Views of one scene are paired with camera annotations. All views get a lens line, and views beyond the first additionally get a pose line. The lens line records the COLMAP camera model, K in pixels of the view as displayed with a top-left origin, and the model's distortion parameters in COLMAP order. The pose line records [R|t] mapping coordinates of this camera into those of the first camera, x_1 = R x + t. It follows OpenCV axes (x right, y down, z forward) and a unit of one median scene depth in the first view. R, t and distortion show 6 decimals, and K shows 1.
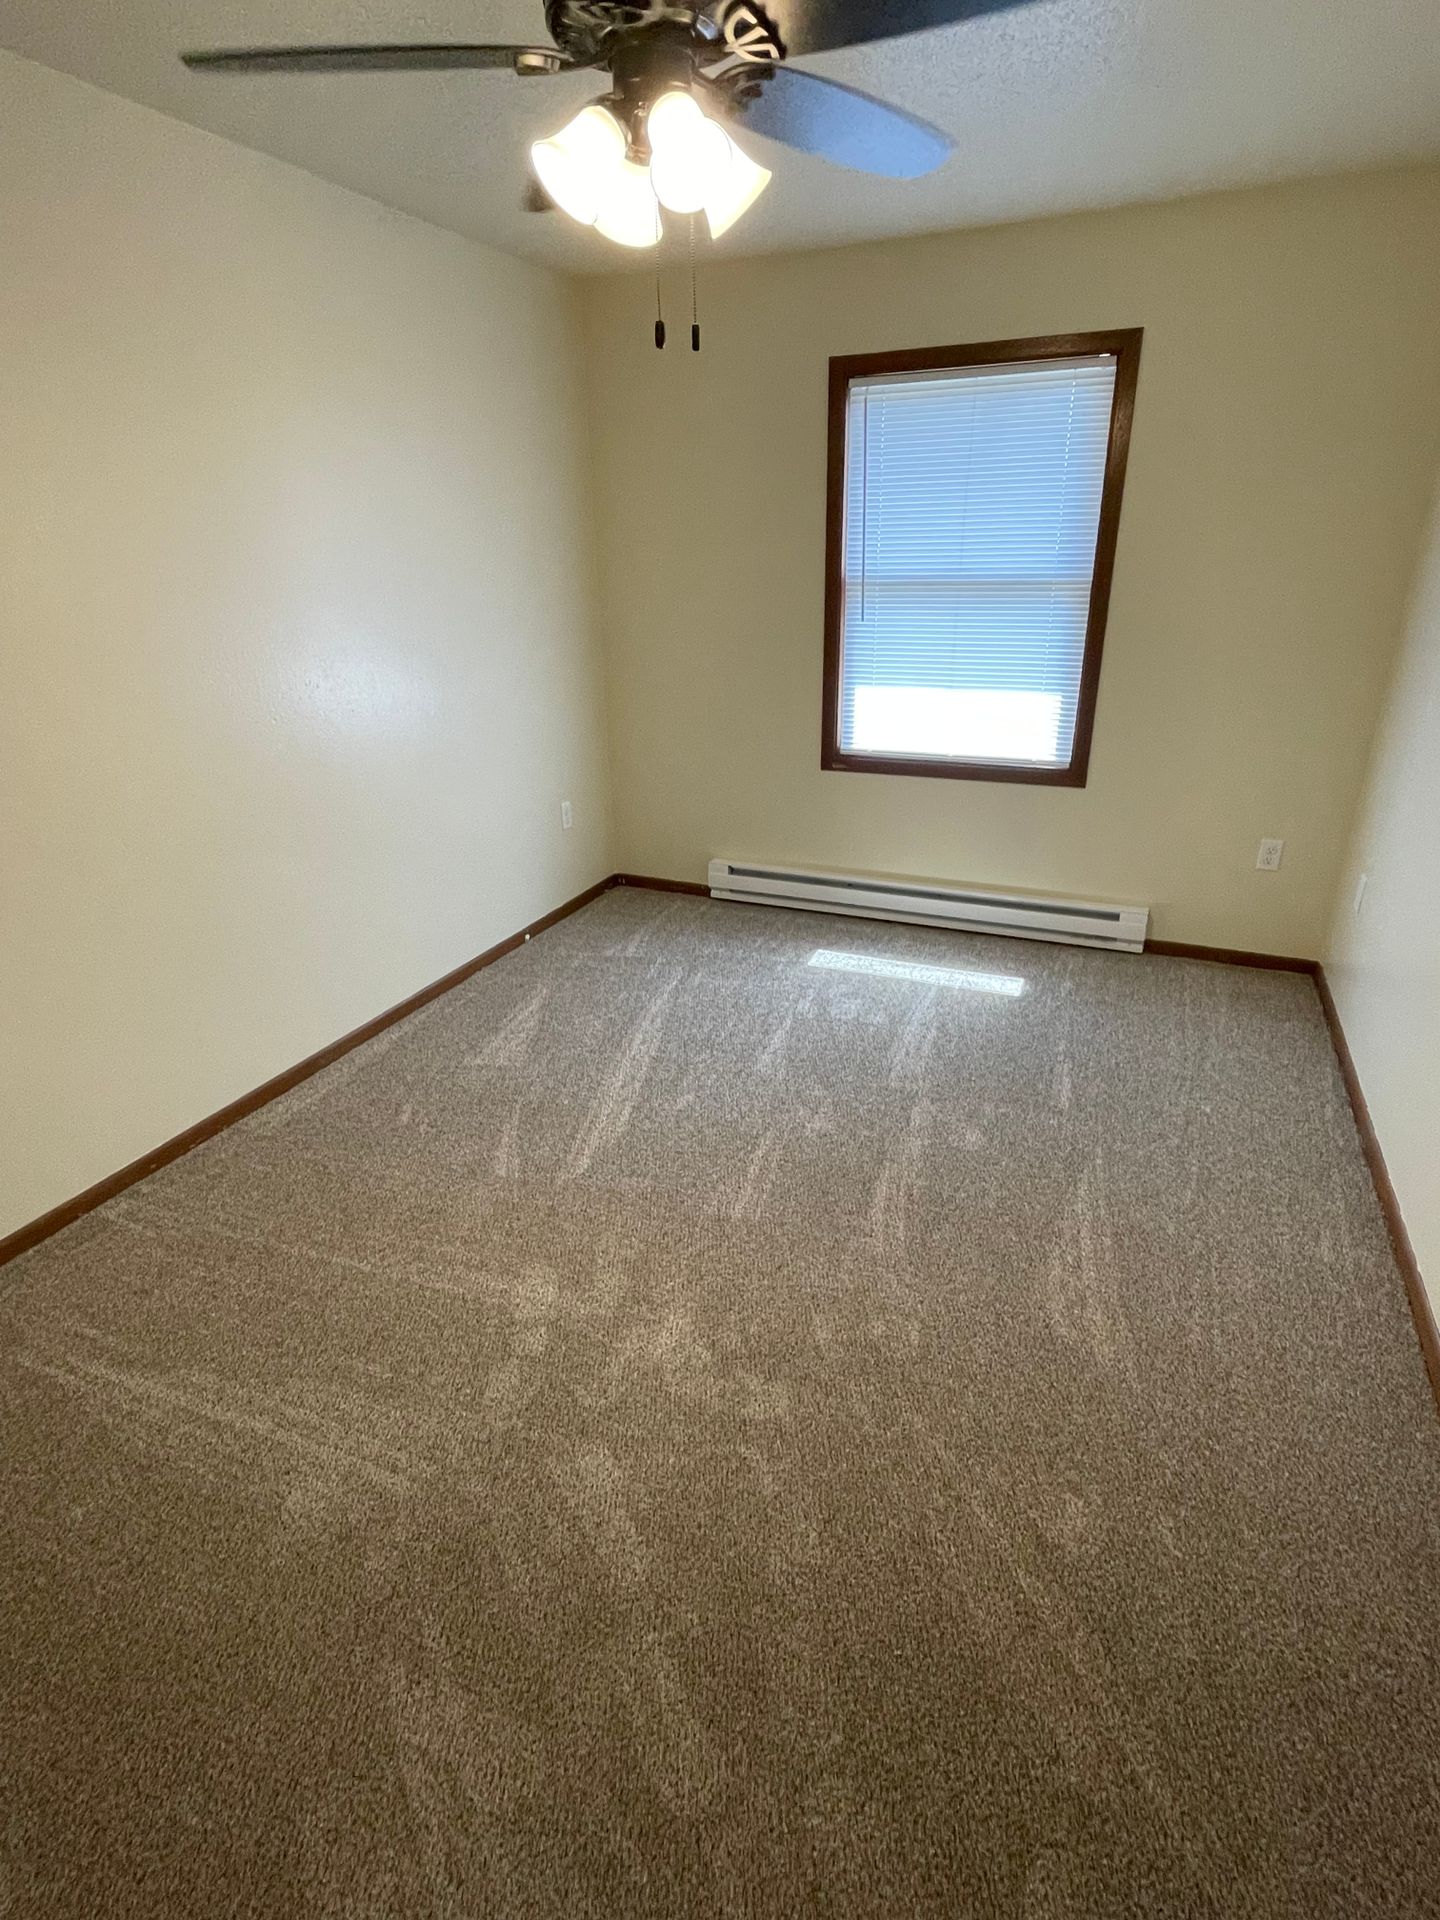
lens RADIAL K [[1004.5, 0, 749.0], [0, 1004.5, 969.6], [0, 0, 1]] dist [-0.001143, -0.000542]
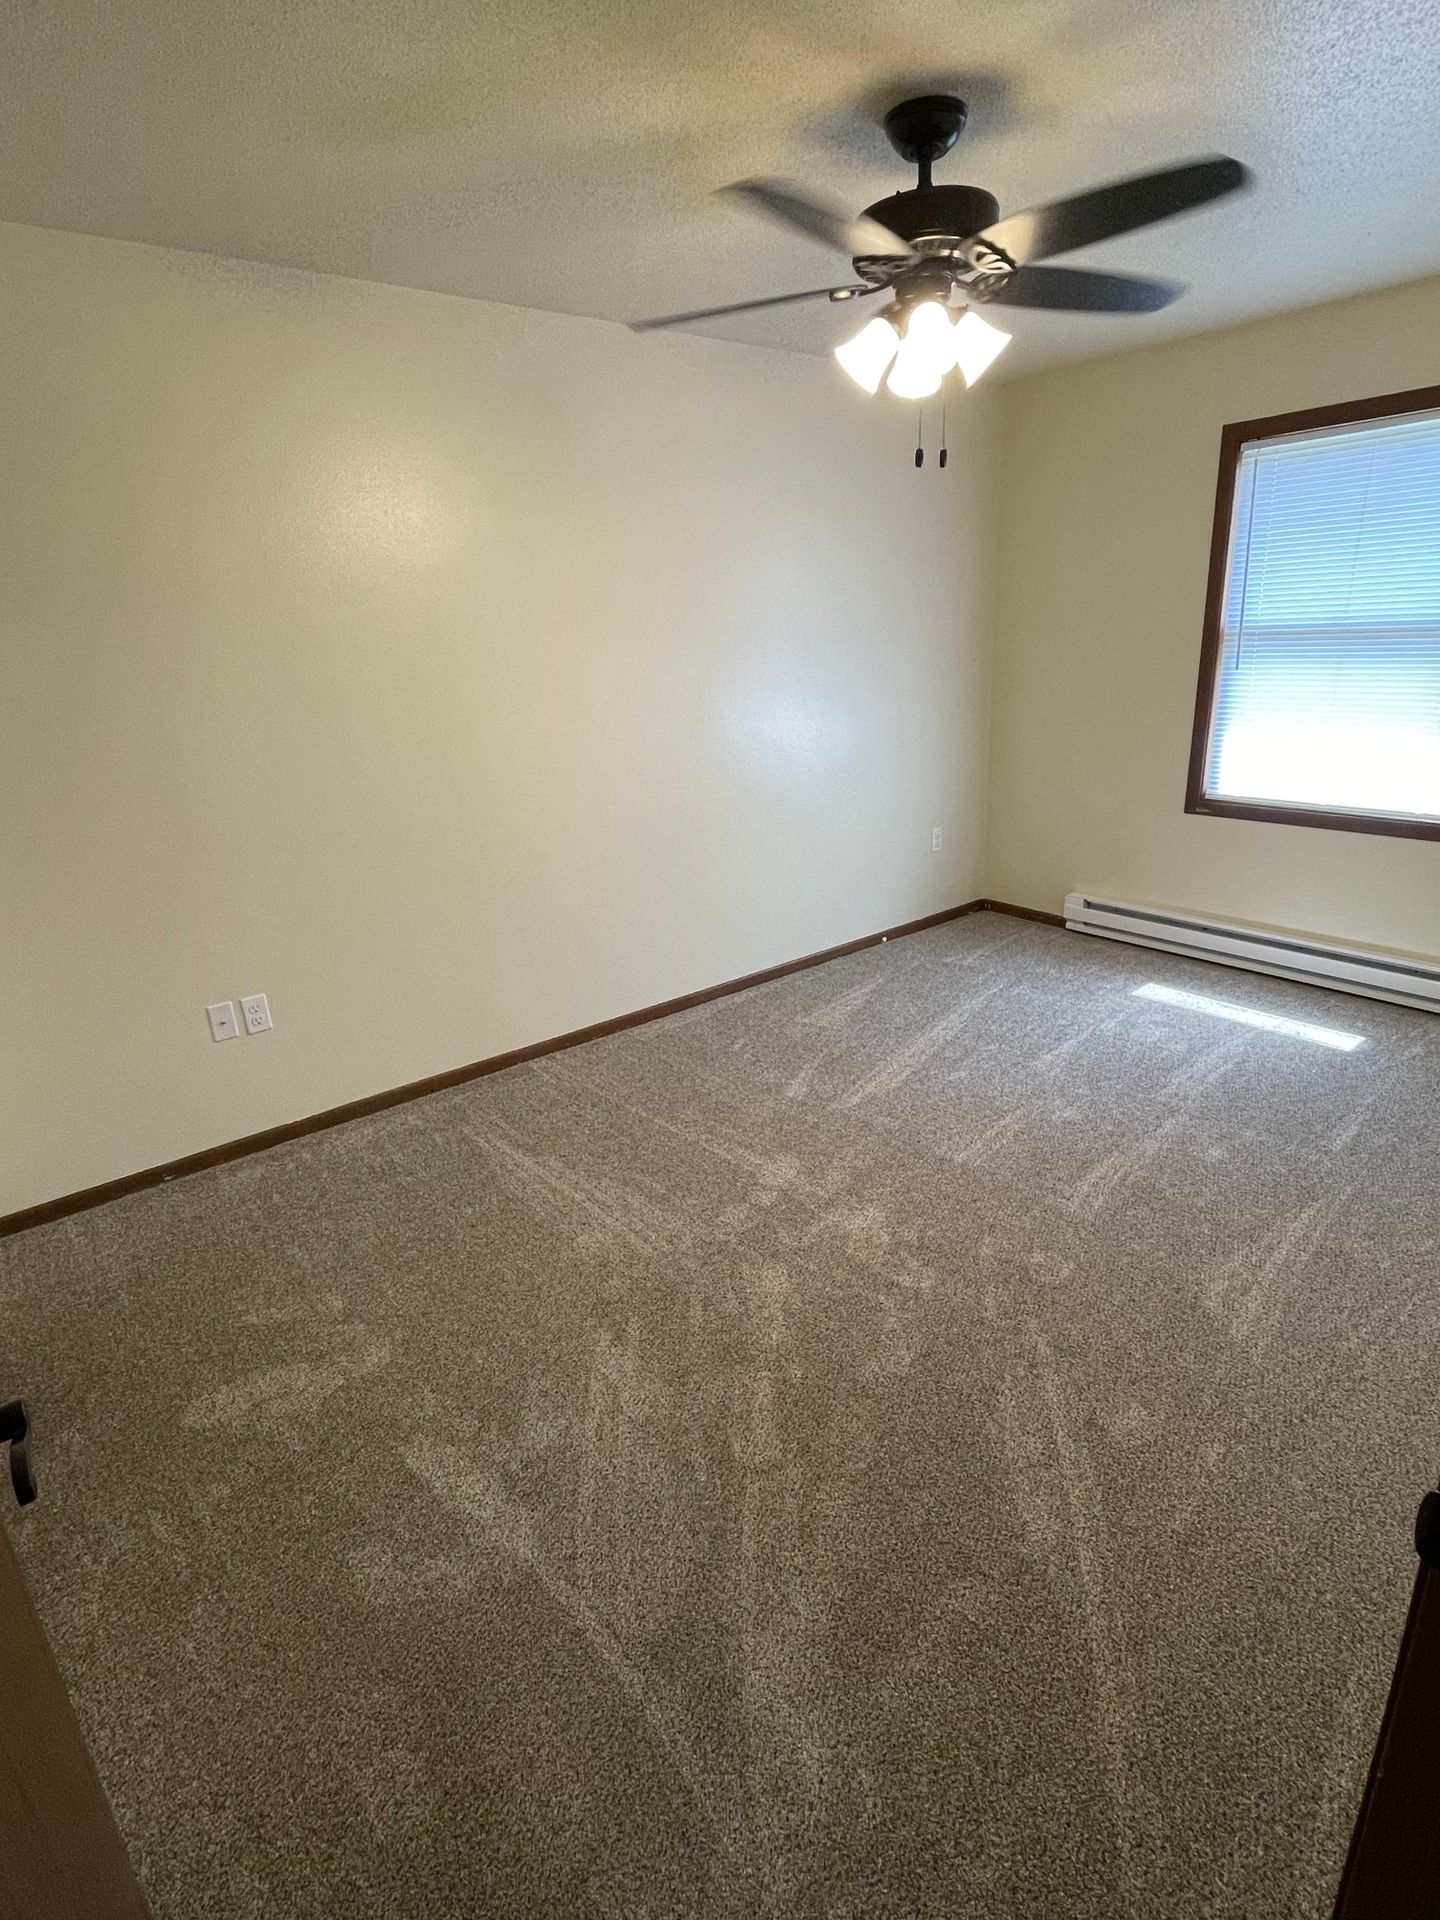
lens RADIAL K [[993.5, 0, 720.0], [0, 993.5, 960.0], [0, 0, 1]] dist [-0.000833, -0.000284]
pose [[0.882803, 0.127626, -0.452074, 0.169175], [-0.154598, 0.987708, -0.023056, 0.059580], [0.443575, 0.090244, 0.891682, -0.131227]]
